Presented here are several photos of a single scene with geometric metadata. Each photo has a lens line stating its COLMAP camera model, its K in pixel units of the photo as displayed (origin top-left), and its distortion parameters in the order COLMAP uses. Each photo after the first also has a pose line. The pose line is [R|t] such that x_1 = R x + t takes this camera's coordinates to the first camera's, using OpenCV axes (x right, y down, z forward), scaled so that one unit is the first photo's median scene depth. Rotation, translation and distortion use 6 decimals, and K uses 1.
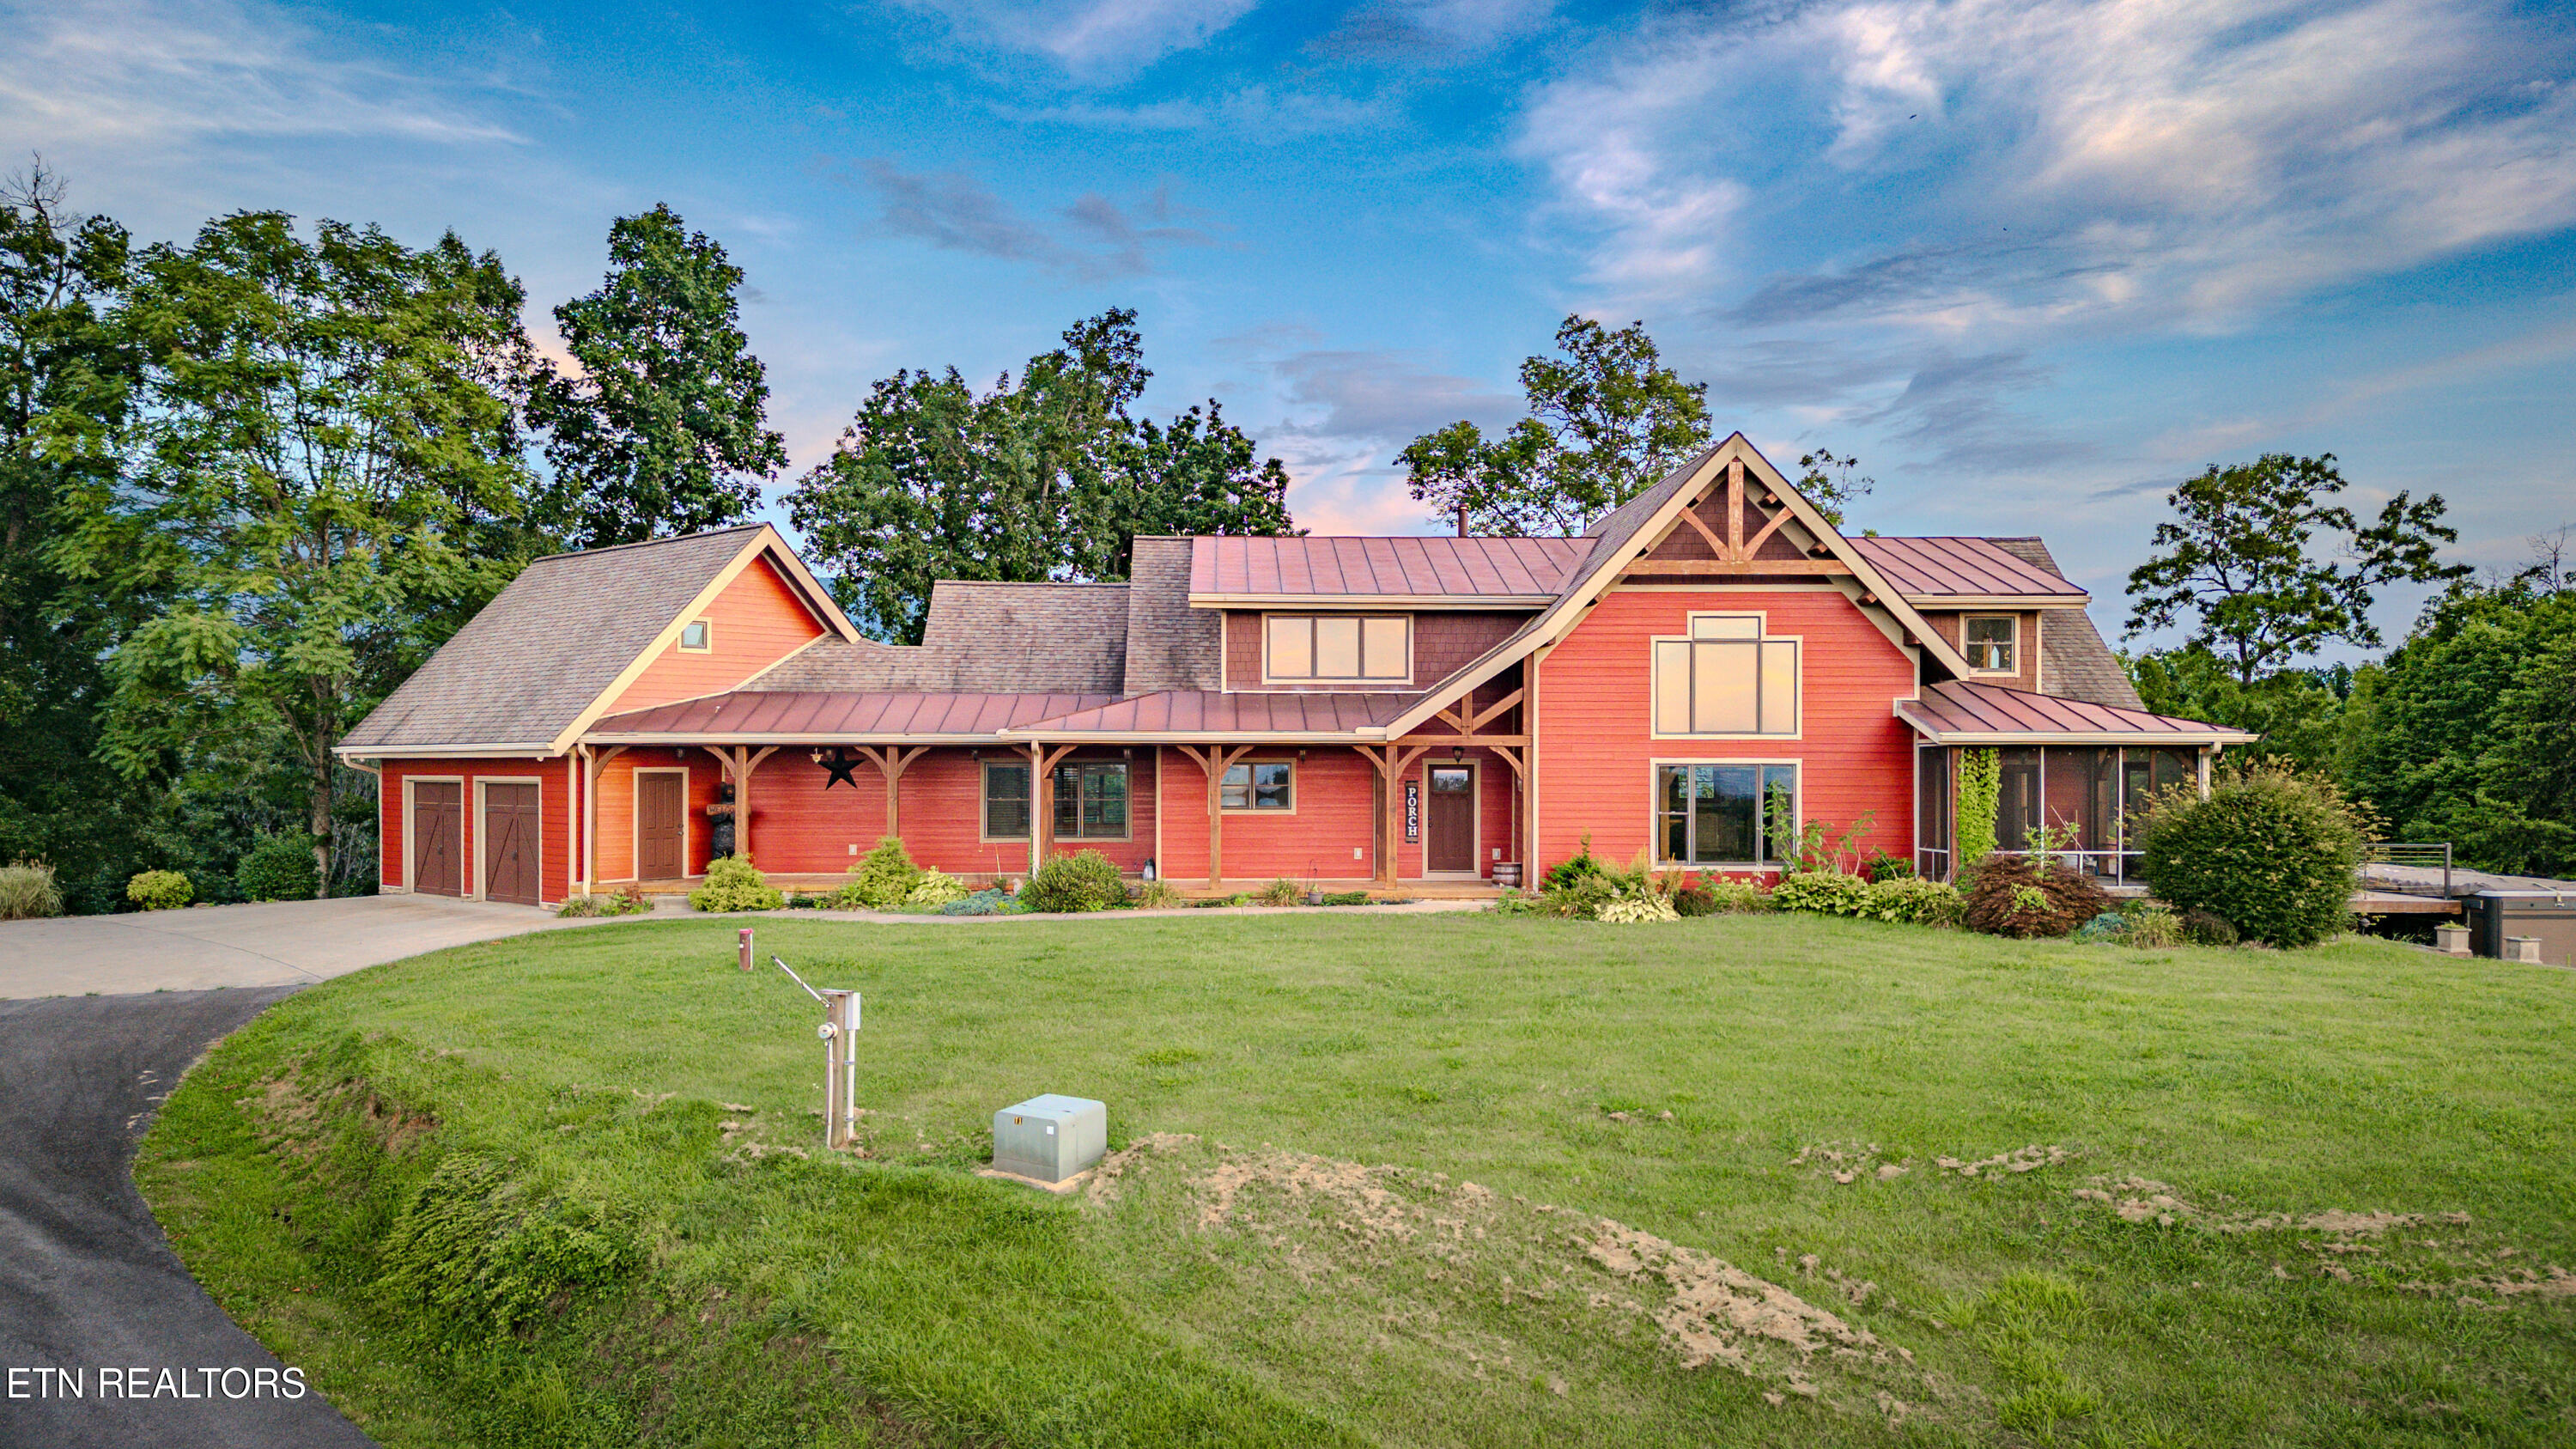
lens RADIAL K [[1841.8, 0, 1296.9], [0, 1841.8, 782.9], [0, 0, 1]] dist [0.063186, -0.001216]
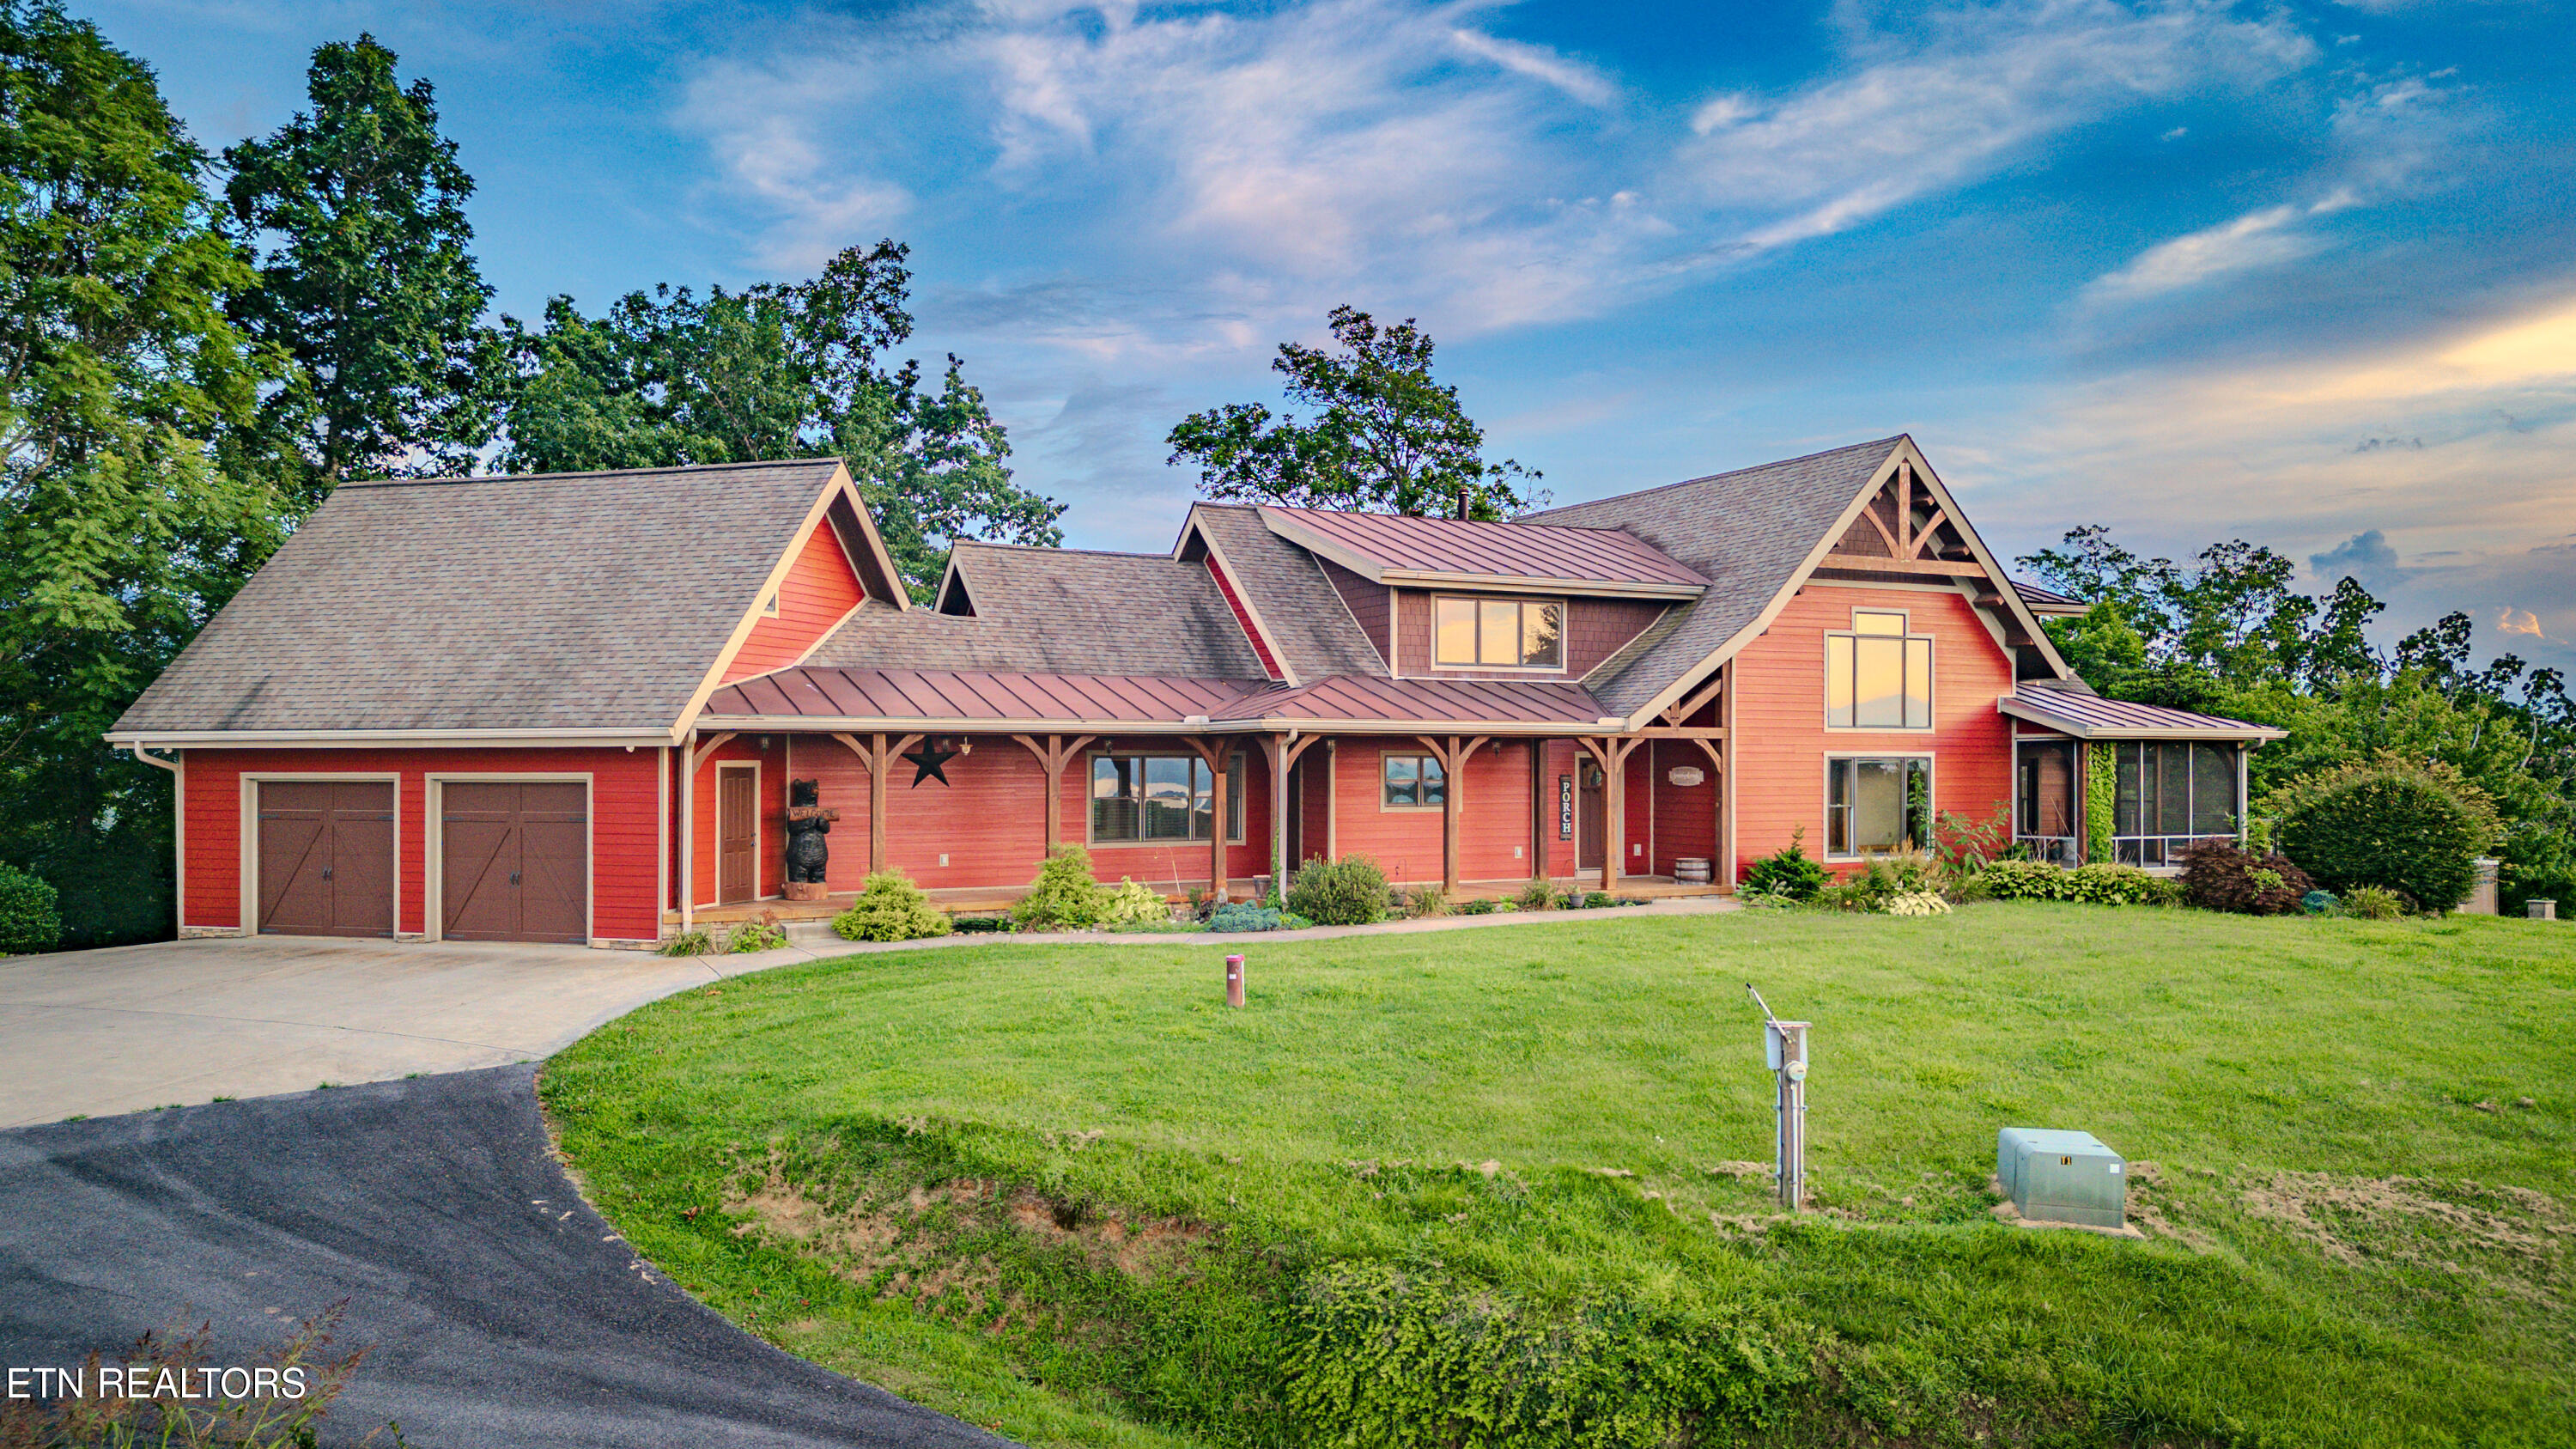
lens RADIAL K [[1821.0, 0, 1299.6], [0, 1821.0, 781.7], [0, 0, 1]] dist [0.048094, -0.004005]
pose [[0.906670, -0.005132, 0.421809, -0.466755], [0.004638, 0.999987, 0.002195, -0.000116], [-0.421815, -0.000034, 0.906682, 0.206053]]
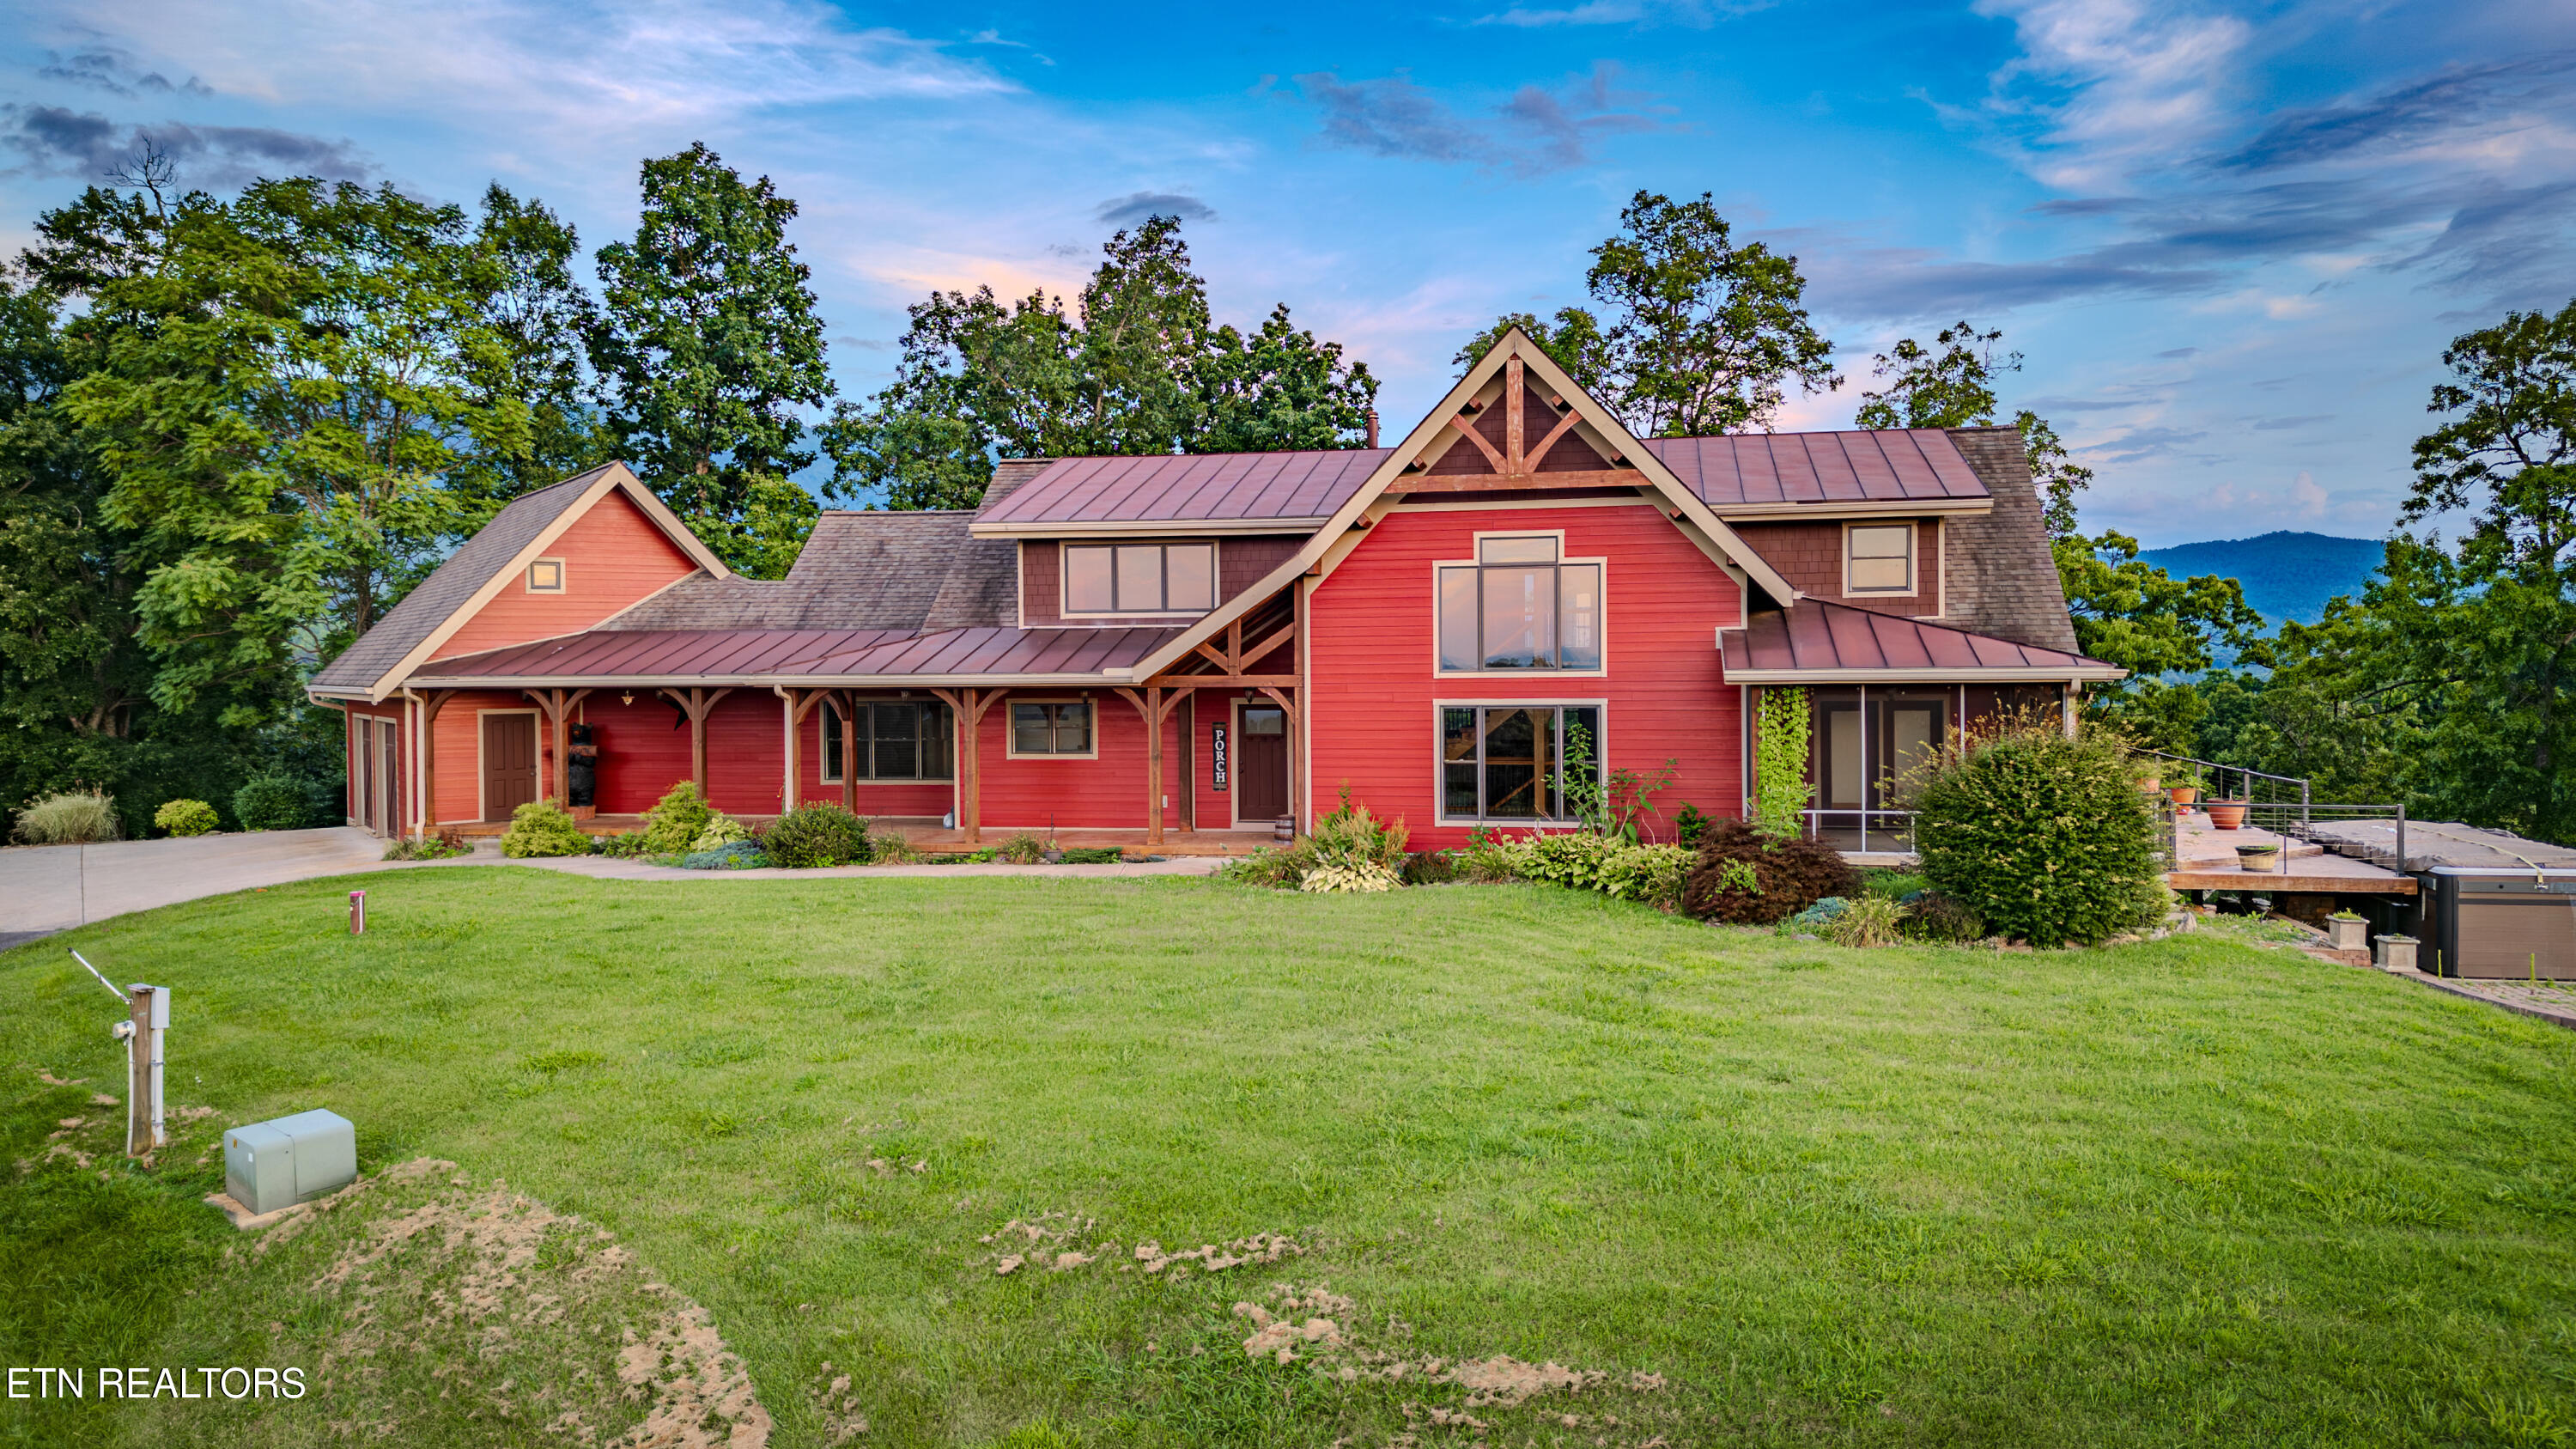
lens RADIAL K [[1812.0, 0, 1313.4], [0, 1812.0, 721.1], [0, 0, 1]] dist [0.062261, -0.004717]
pose [[0.974903, -0.001851, -0.222622, 0.314145], [0.007452, 0.999676, 0.024322, -0.023410], [0.222505, -0.025370, 0.974601, 0.131641]]
